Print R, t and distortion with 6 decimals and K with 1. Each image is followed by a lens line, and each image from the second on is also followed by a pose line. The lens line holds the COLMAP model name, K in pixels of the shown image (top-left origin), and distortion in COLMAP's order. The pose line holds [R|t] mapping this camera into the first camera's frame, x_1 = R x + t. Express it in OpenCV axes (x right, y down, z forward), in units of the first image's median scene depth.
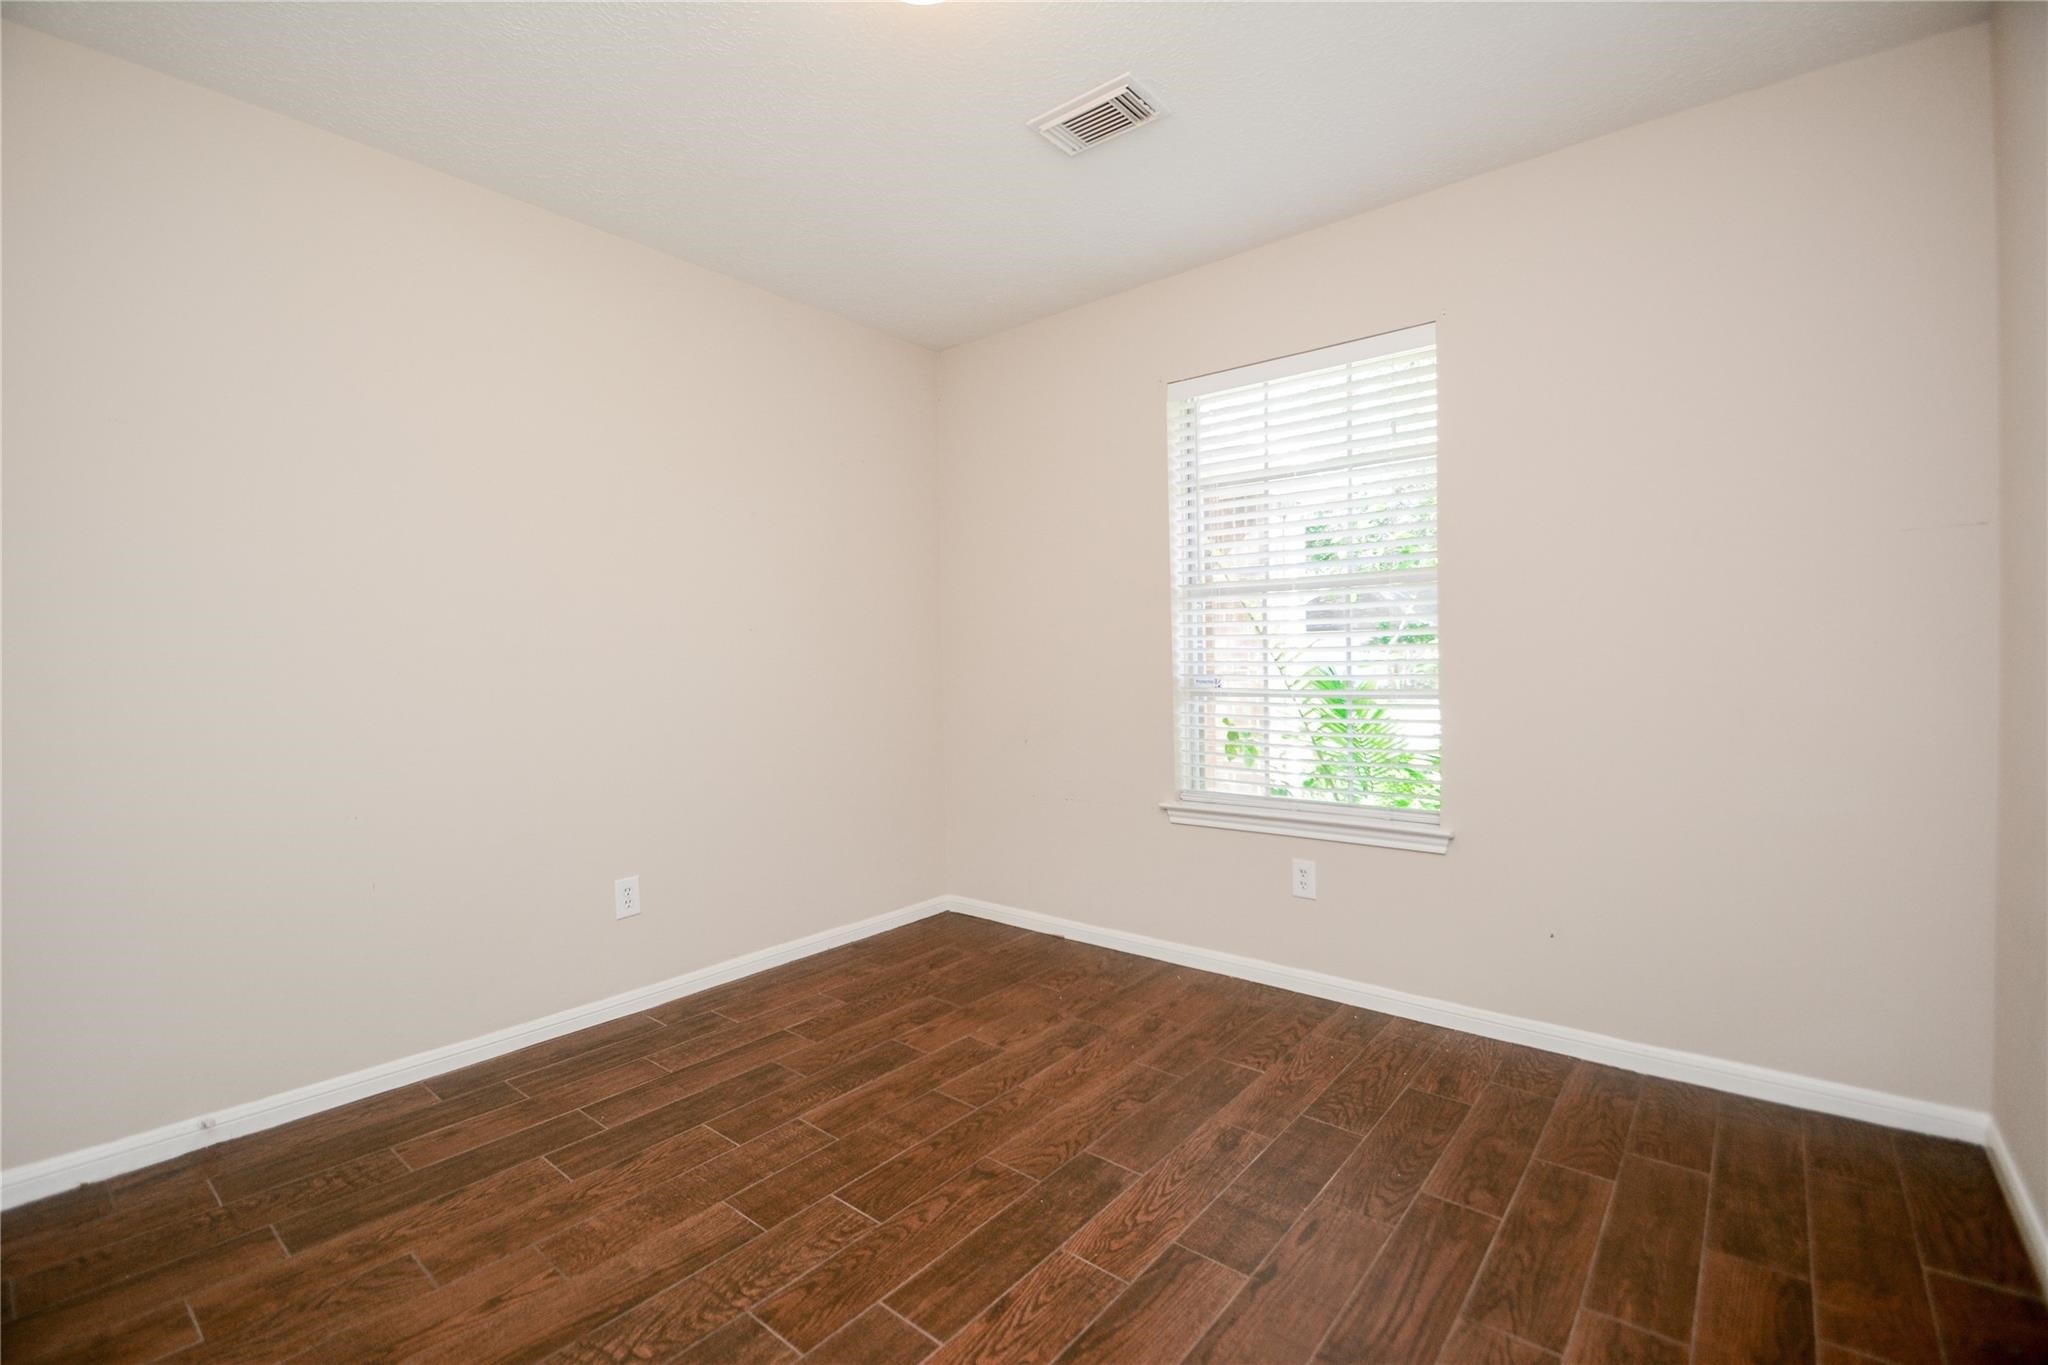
lens RADIAL K [[899.0, 0, 1013.7], [0, 899.0, 673.1], [0, 0, 1]] dist [0.016621, -0.019361]
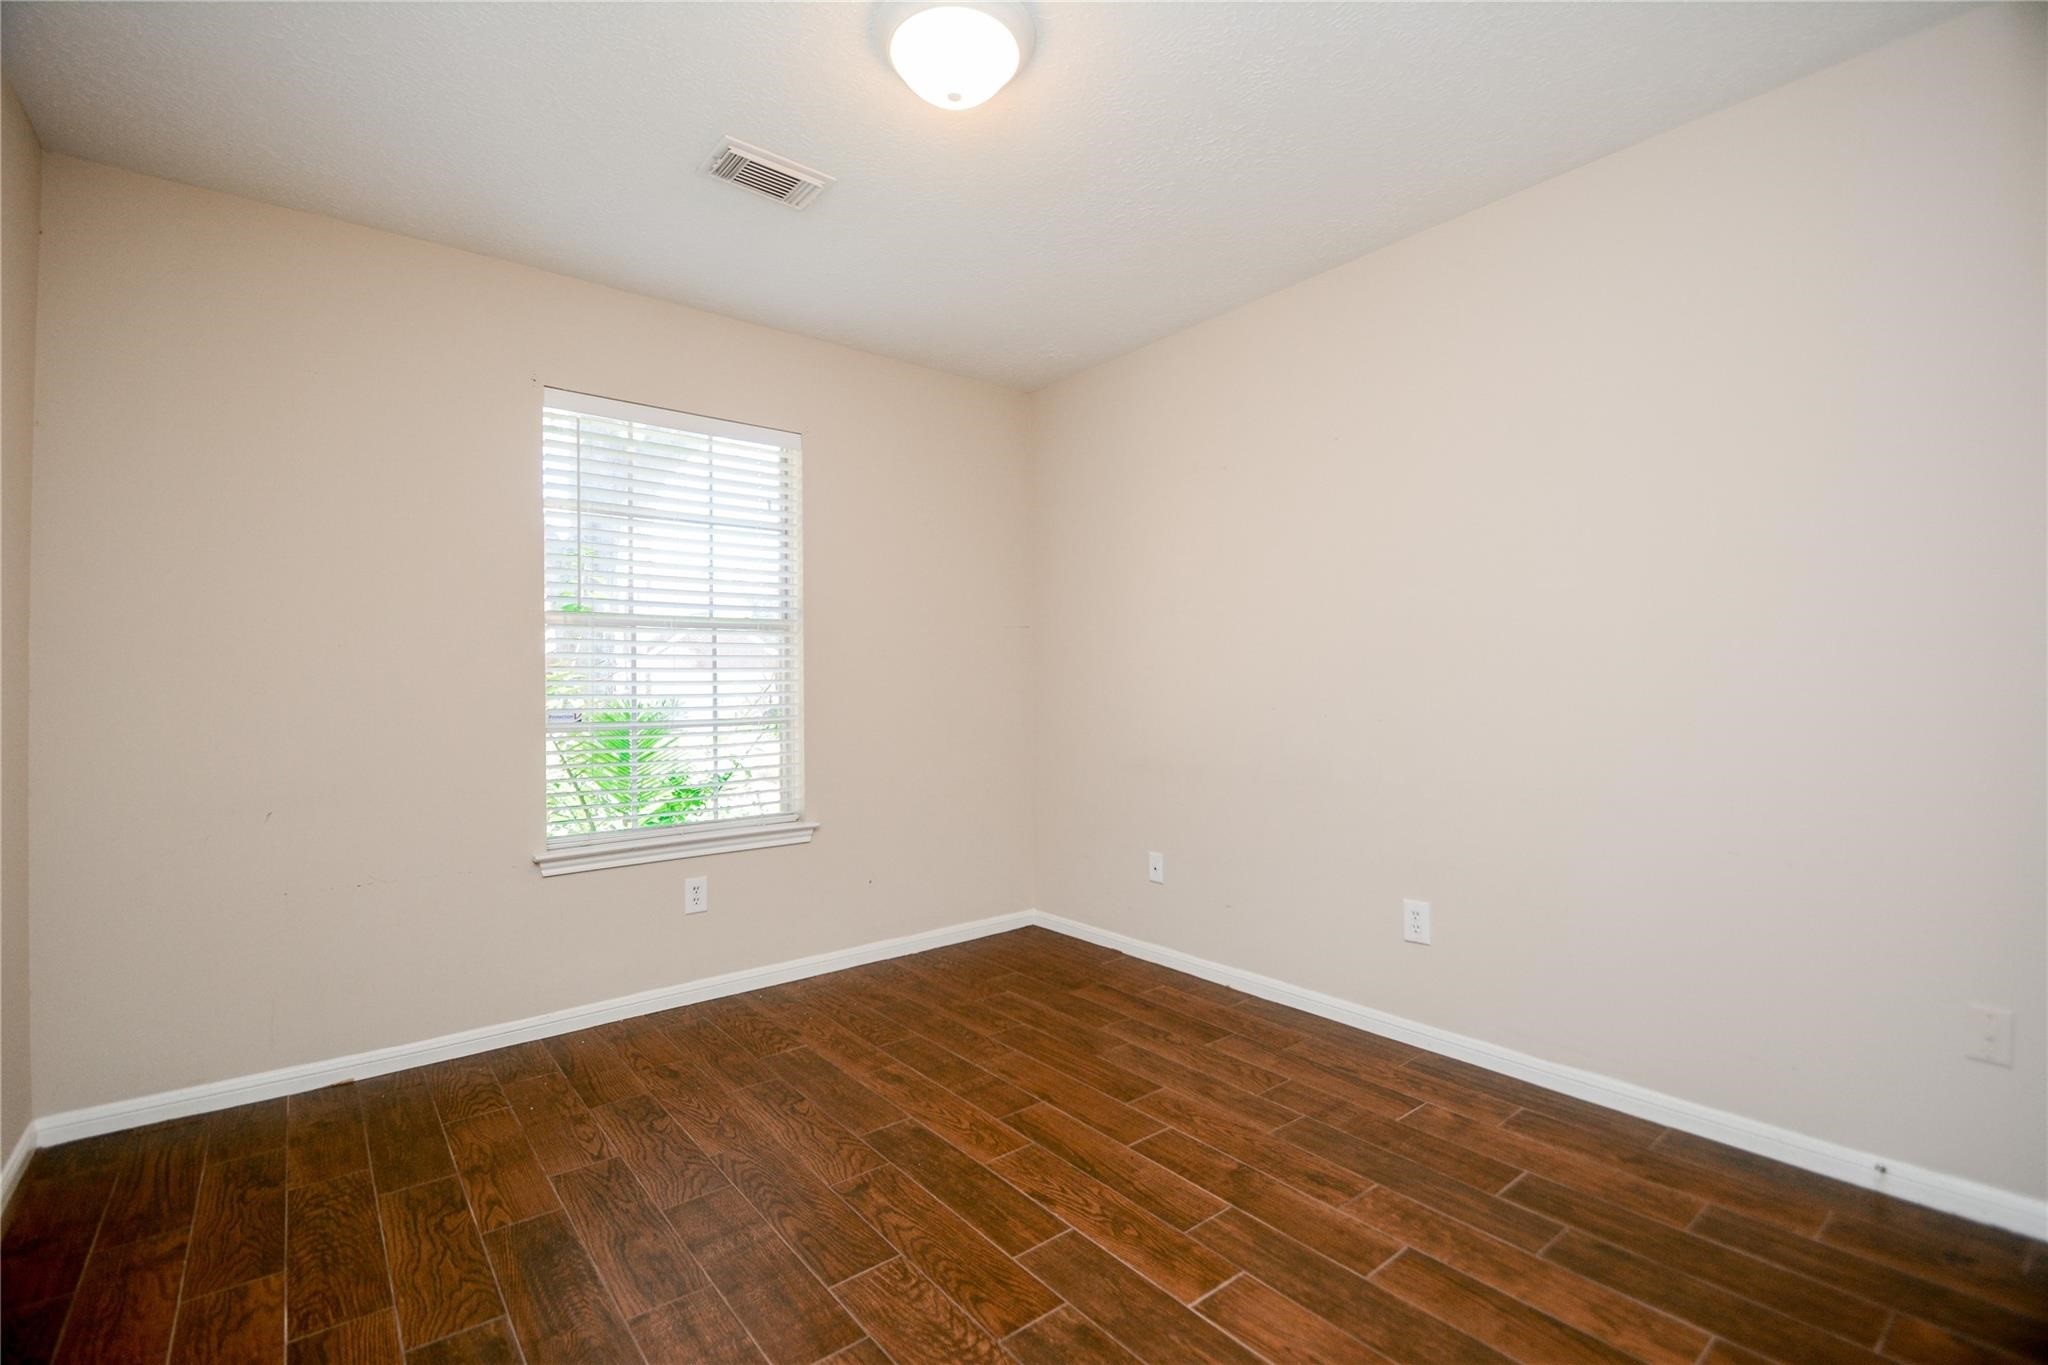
lens RADIAL K [[899.0, 0, 1013.7], [0, 899.0, 673.1], [0, 0, 1]] dist [0.016621, -0.019361]
pose [[0.201944, 0.026991, 0.979025, -1.095817], [0.024507, 0.999168, -0.032601, 0.010871], [-0.979090, 0.030576, 0.201114, 0.659896]]
